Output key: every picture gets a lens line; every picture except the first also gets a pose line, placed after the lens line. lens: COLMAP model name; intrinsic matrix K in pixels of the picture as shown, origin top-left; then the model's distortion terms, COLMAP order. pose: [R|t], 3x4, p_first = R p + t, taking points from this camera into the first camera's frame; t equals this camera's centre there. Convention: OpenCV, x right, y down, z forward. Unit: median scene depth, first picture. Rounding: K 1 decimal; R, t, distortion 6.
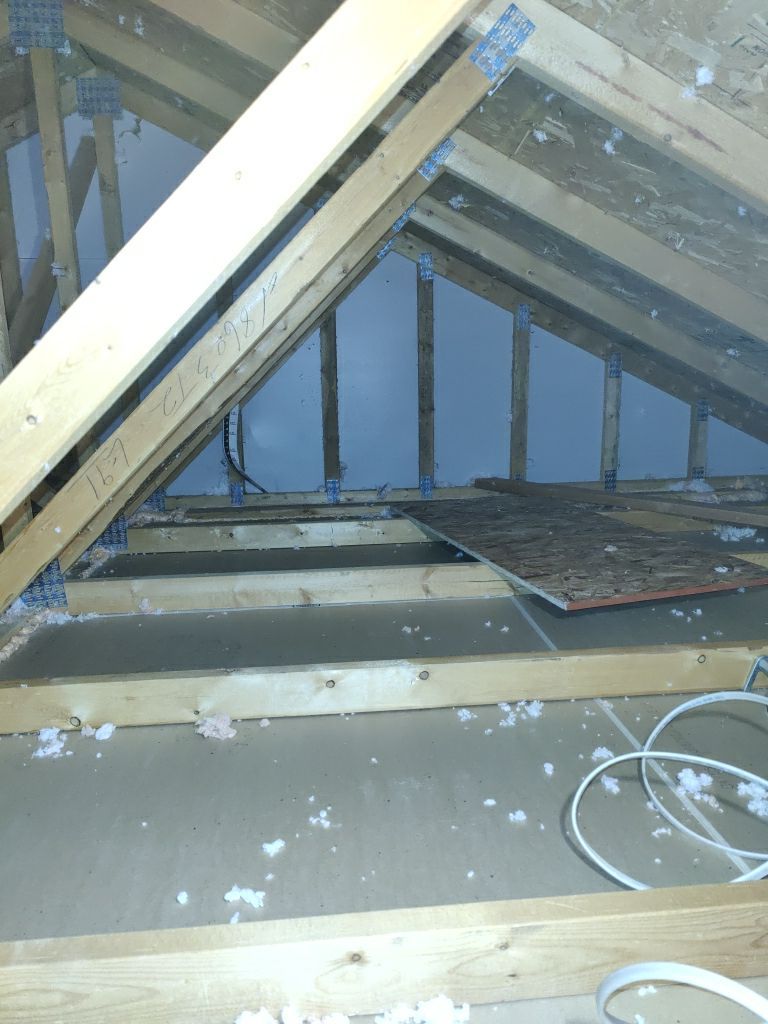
lens RADIAL K [[710.5, 0, 384.0], [0, 710.5, 512.0], [0, 0, 1]] dist [0.031357, -0.002875]
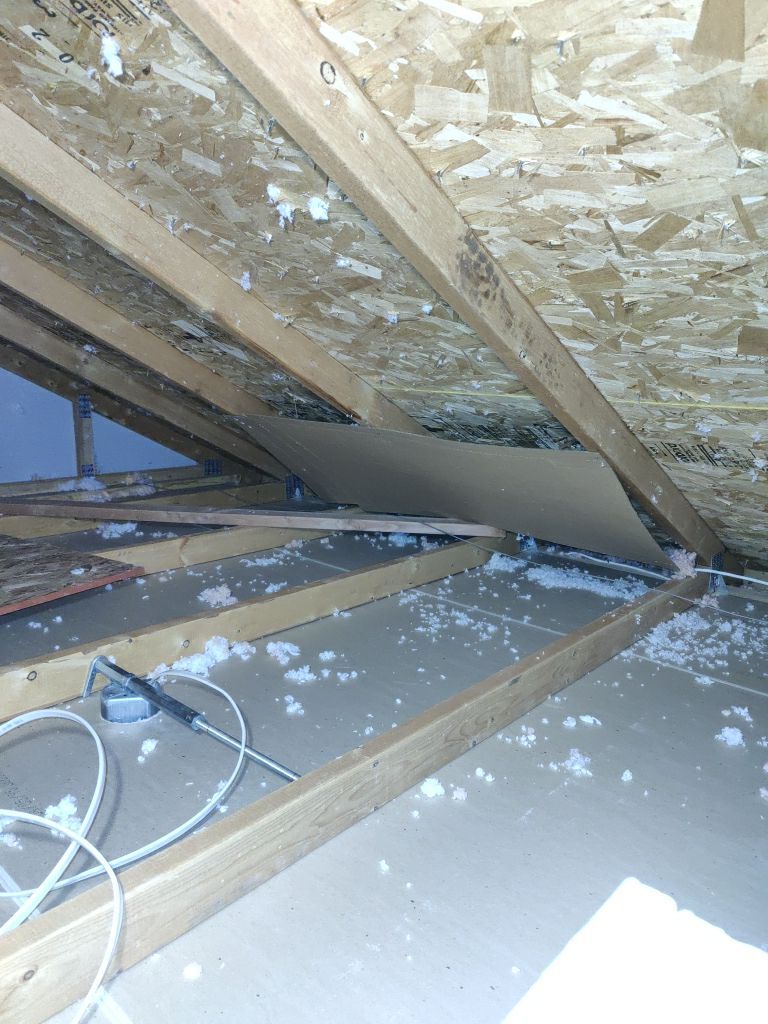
lens RADIAL K [[710.5, 0, 384.0], [0, 710.5, 512.0], [0, 0, 1]] dist [0.031357, -0.002875]
pose [[0.741155, -0.093169, 0.664838, 0.104444], [0.090061, 0.995170, 0.039062, -0.000116], [-0.665266, 0.030925, 0.745966, 0.000569]]
